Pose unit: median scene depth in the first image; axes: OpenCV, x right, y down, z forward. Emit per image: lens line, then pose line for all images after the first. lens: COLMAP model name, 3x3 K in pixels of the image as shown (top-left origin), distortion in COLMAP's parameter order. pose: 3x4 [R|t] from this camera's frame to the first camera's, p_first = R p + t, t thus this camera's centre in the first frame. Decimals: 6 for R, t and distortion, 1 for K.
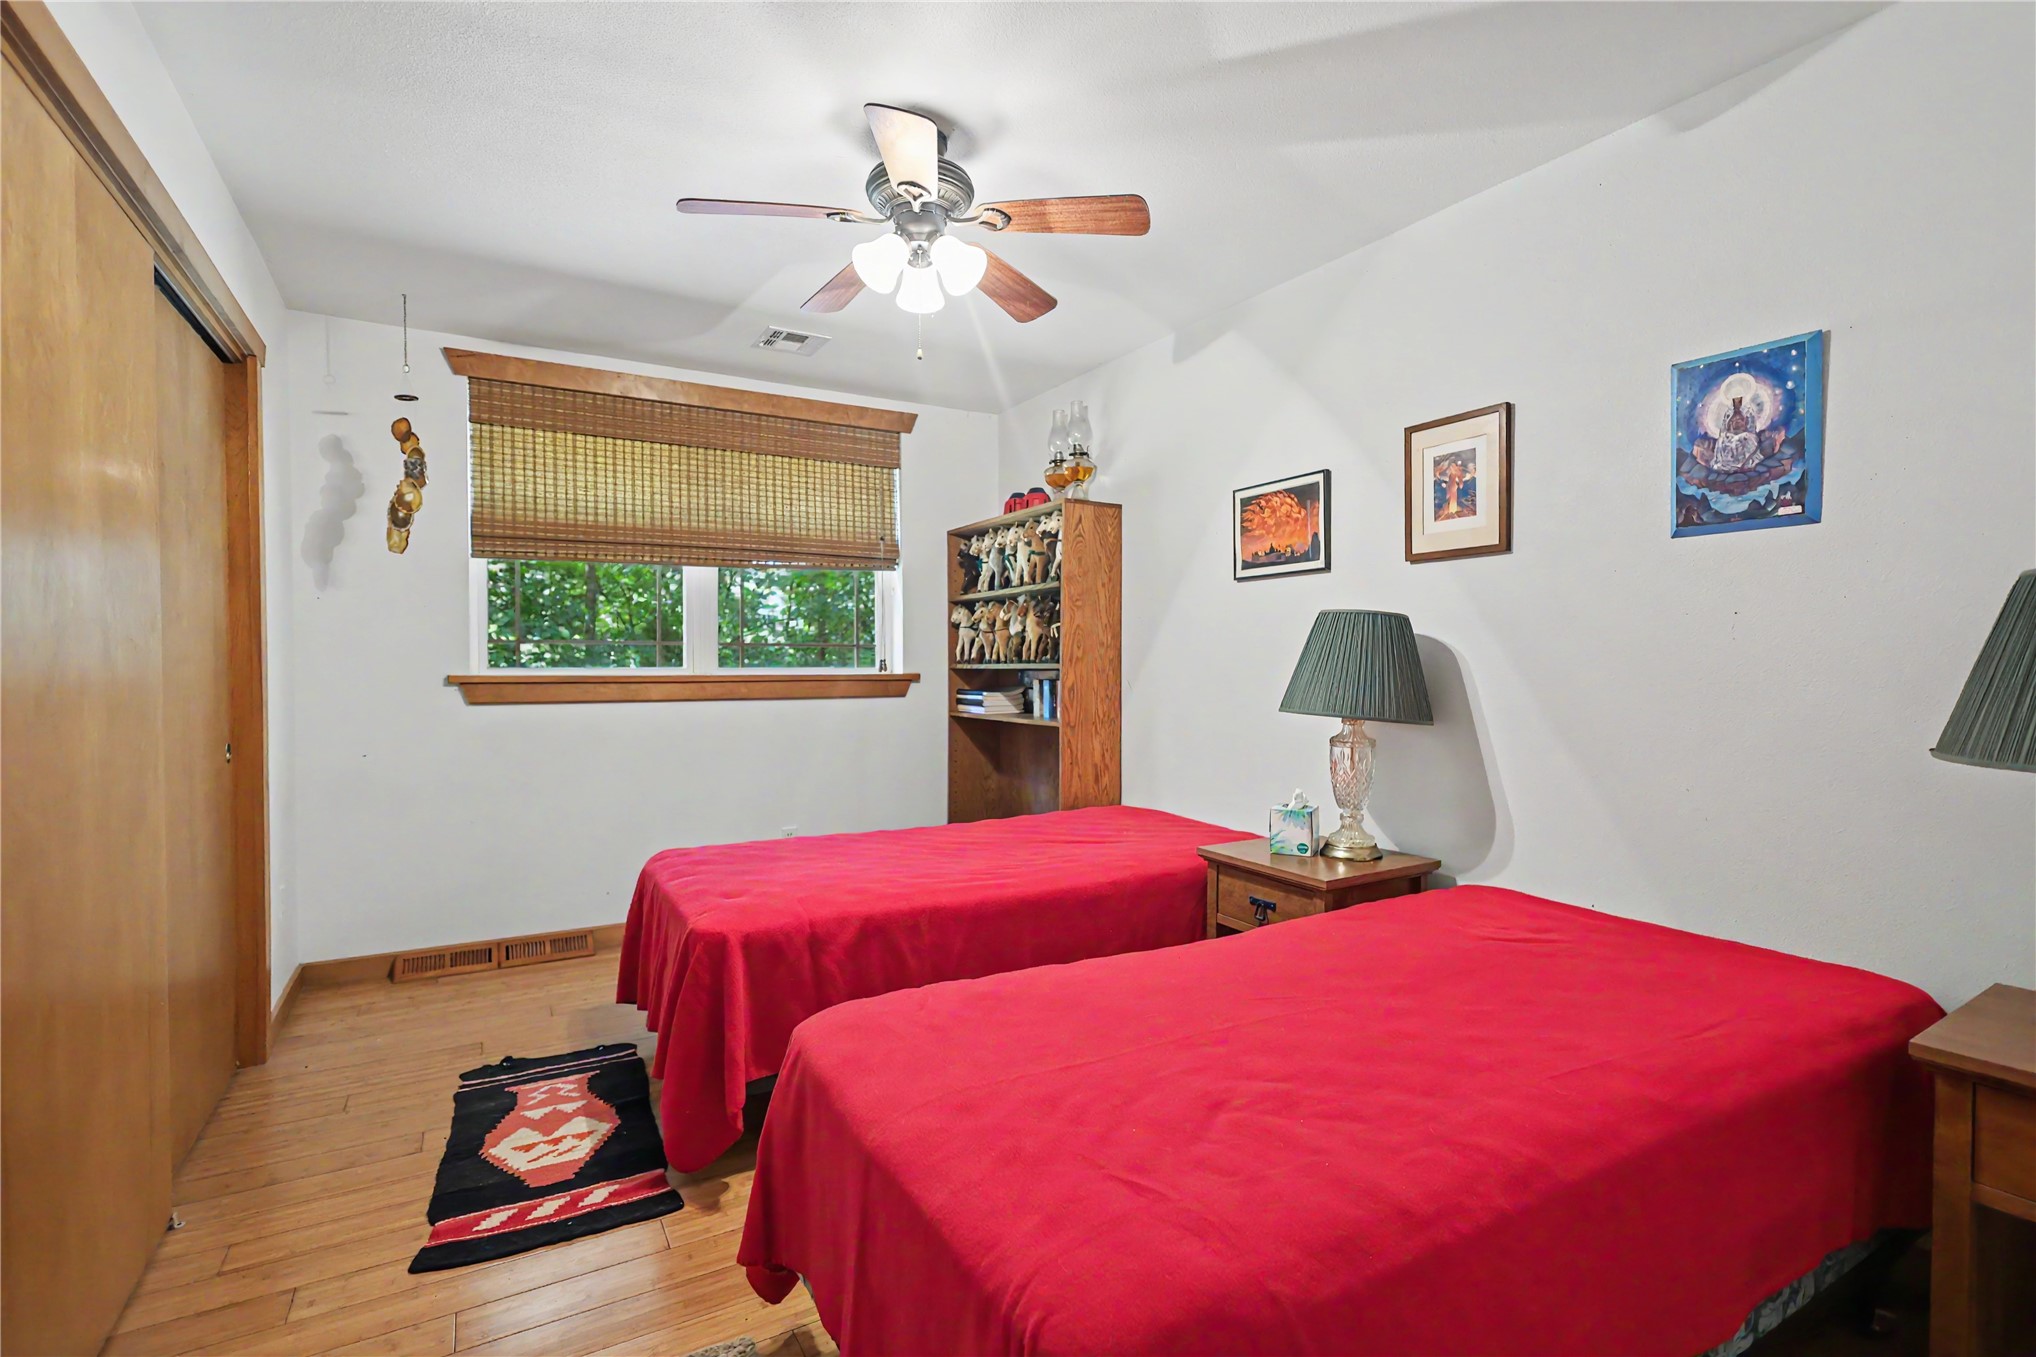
lens RADIAL K [[939.2, 0, 1011.5], [0, 939.2, 671.2], [0, 0, 1]] dist [0.000116, 0.001131]
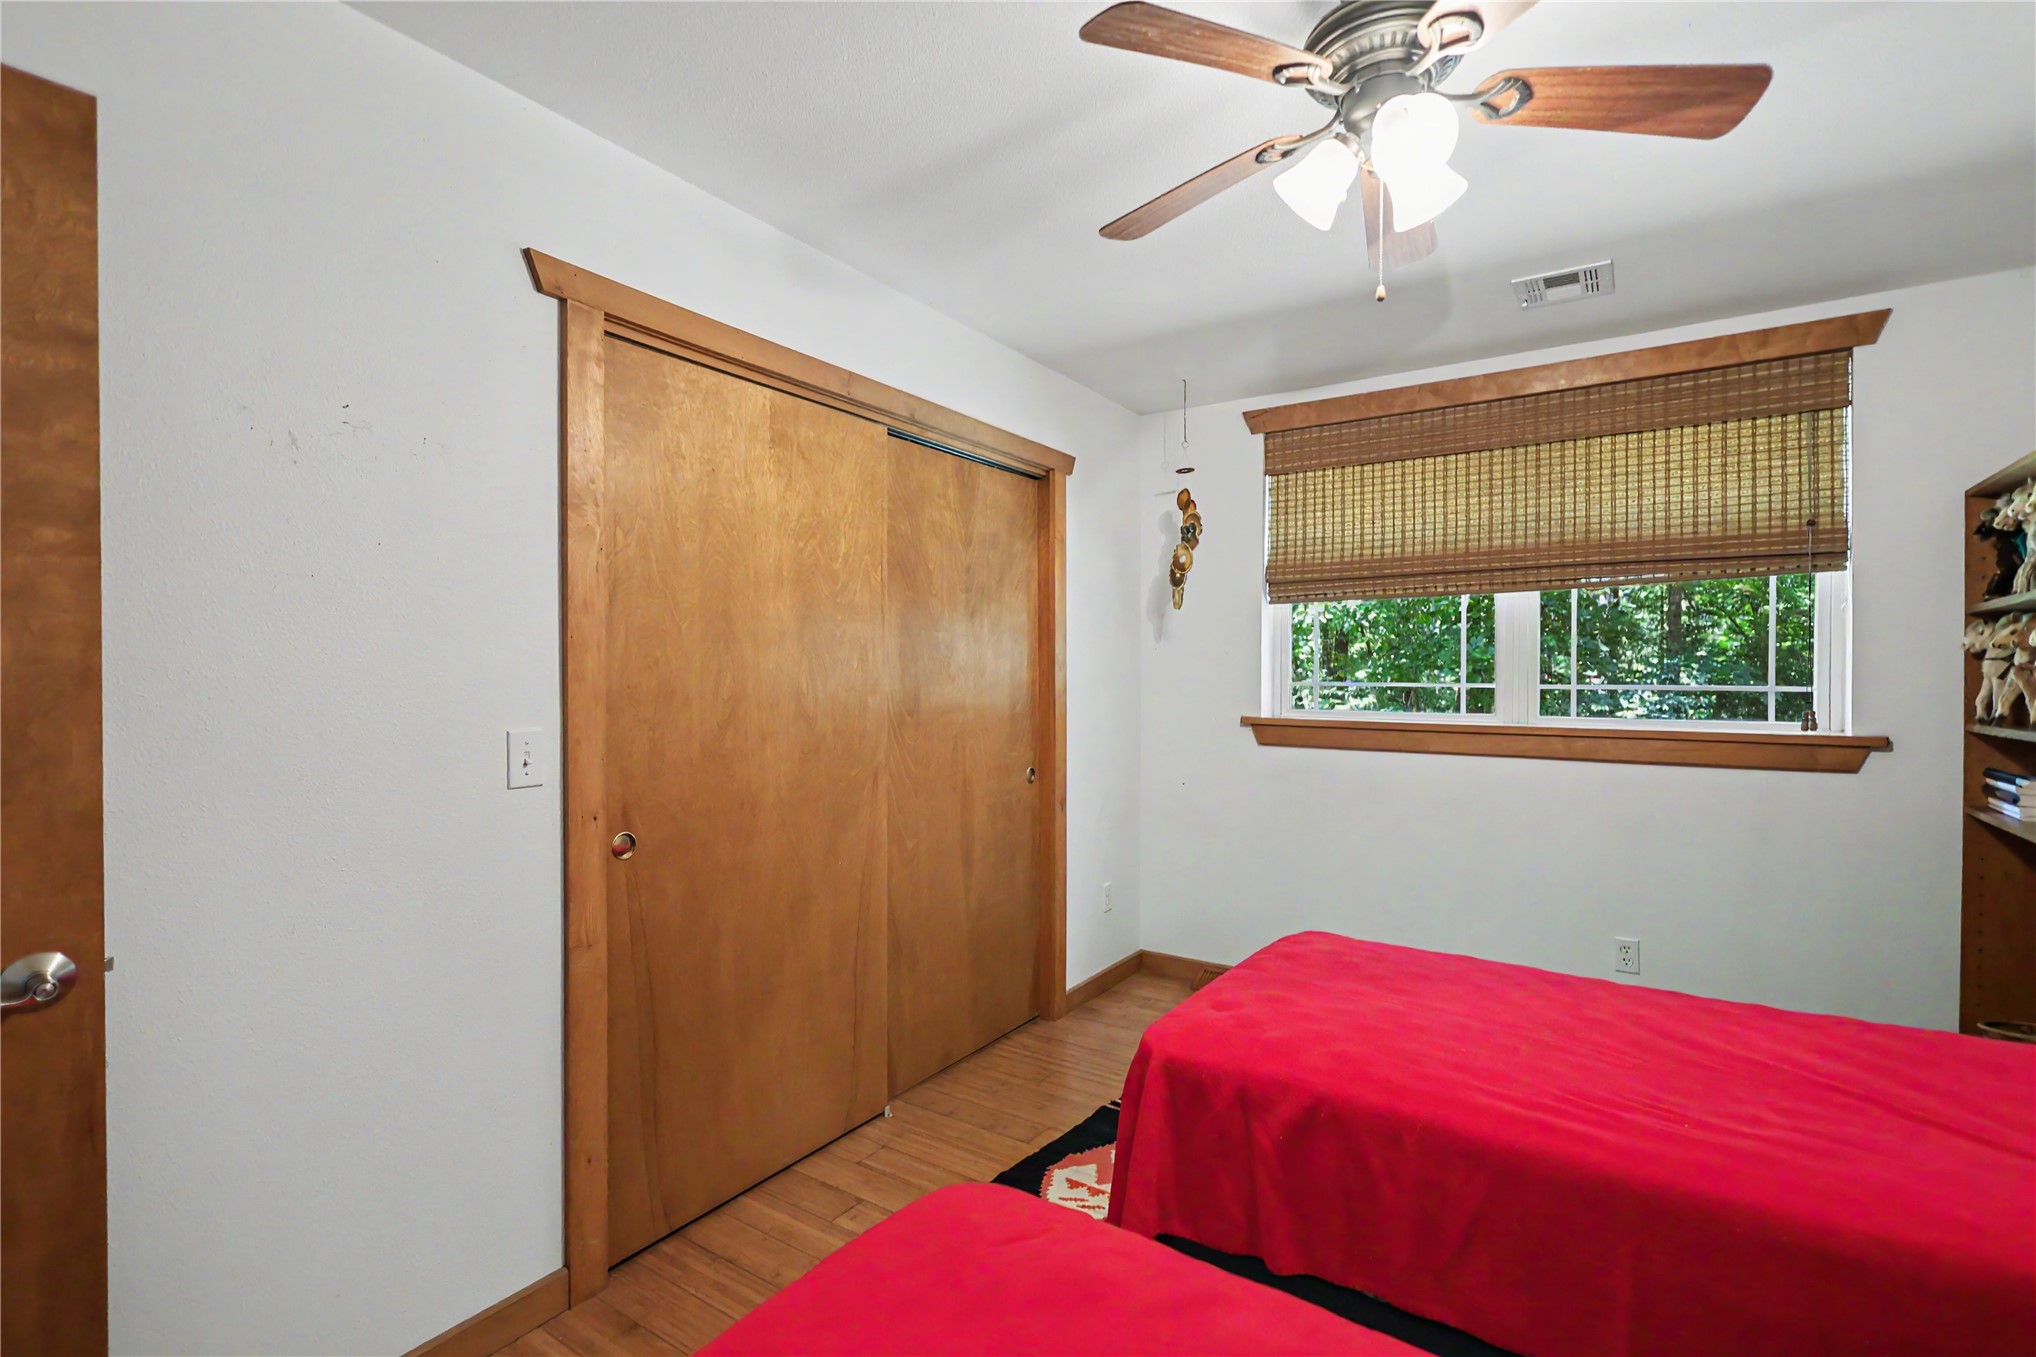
lens RADIAL K [[939.2, 0, 1017.3], [0, 939.2, 674.7], [0, 0, 1]] dist [0.000116, 0.001131]
pose [[0.444354, 0.001195, -0.895850, 0.224313], [-0.012948, 0.999903, -0.005088, -0.031651], [0.895758, 0.013860, 0.444327, 0.267168]]
